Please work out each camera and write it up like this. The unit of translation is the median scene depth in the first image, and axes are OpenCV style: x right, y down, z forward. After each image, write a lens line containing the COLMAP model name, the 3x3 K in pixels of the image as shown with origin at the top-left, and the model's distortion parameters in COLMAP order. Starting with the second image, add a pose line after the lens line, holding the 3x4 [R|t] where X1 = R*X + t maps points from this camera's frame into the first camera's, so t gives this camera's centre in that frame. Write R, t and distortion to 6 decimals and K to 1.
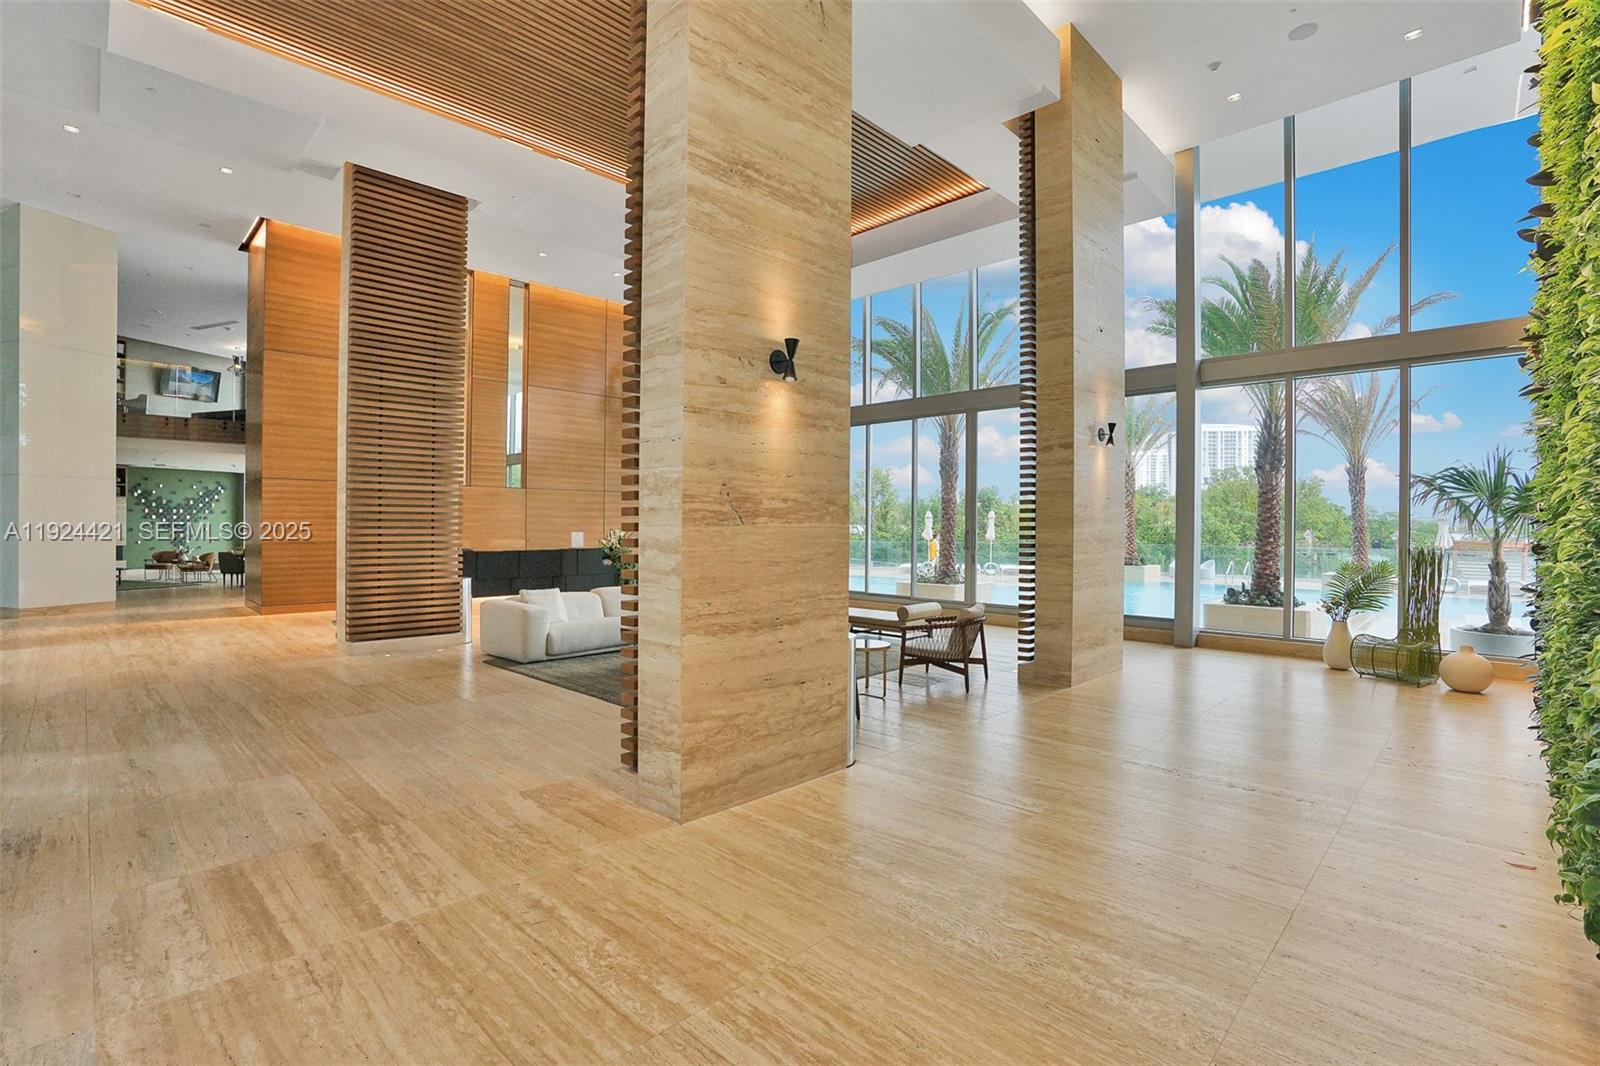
lens RADIAL K [[796.6, 0, 800.0], [0, 796.6, 533.0], [0, 0, 1]] dist [-0.000620, 0.000065]
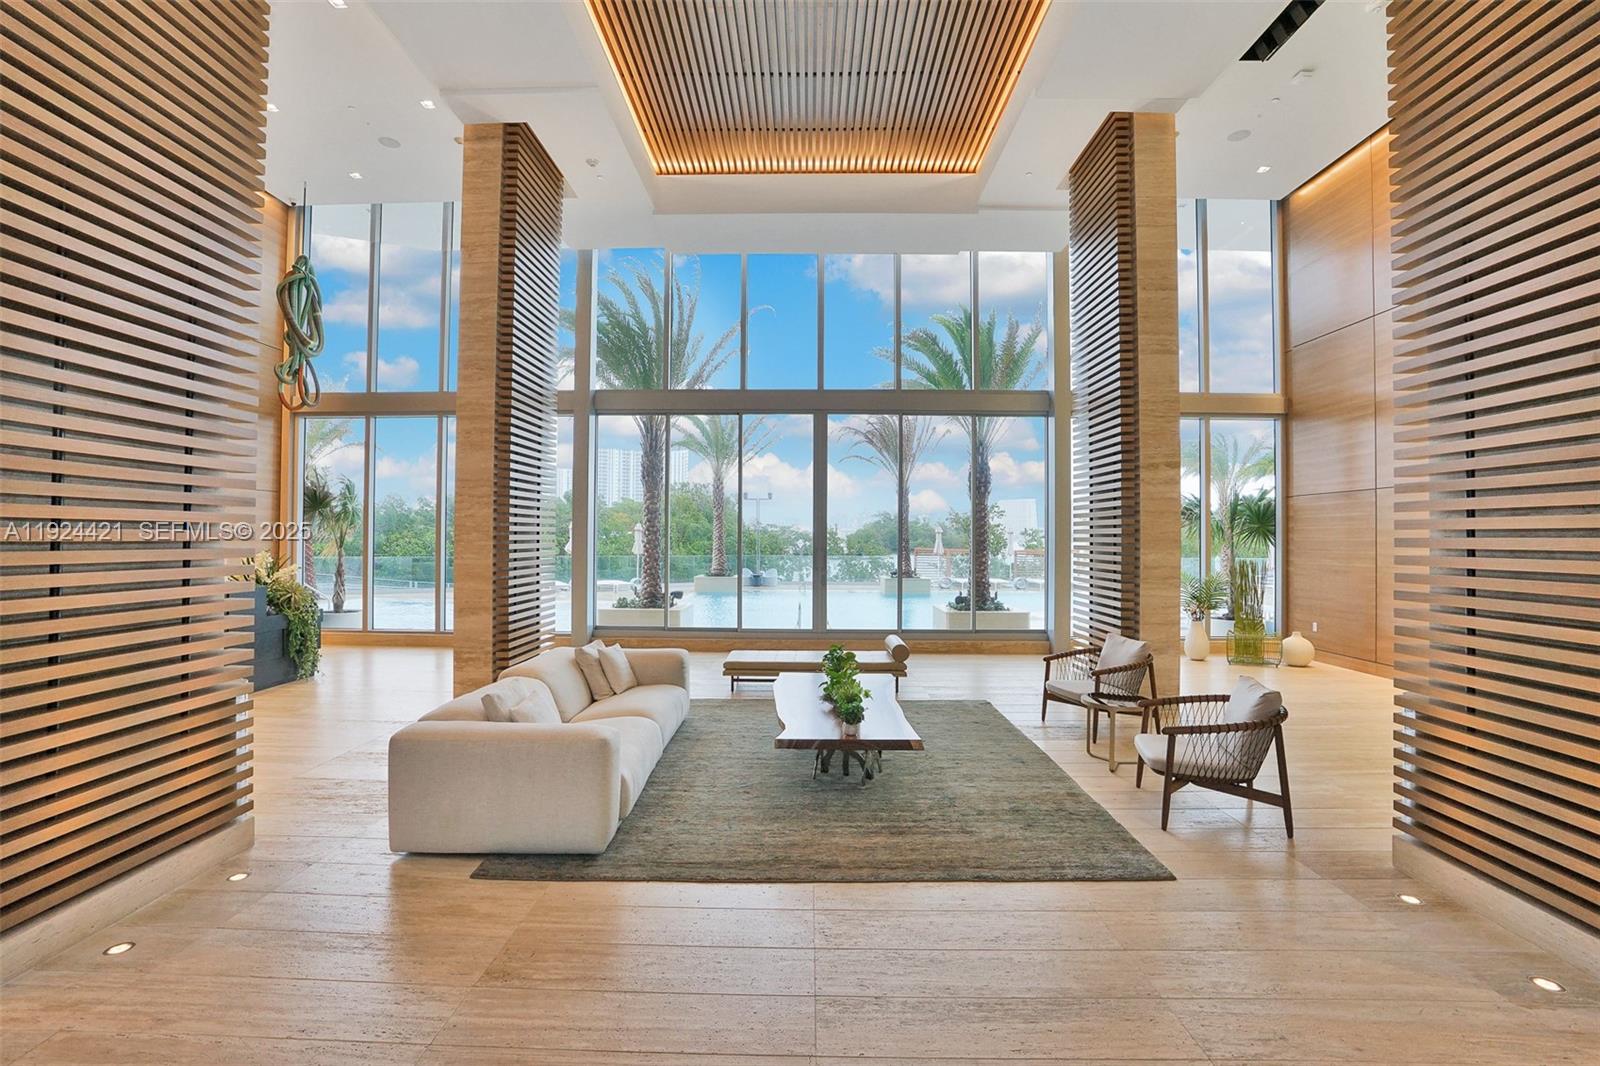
lens RADIAL K [[779.3, 0, 800.0], [0, 779.3, 533.0], [0, 0, 1]] dist [-0.041218, 0.000011]
pose [[0.745316, 0.007764, 0.666666, -0.326635], [0.002143, 0.999899, -0.014039, -0.007123], [-0.666708, 0.011892, 0.745224, 0.308538]]
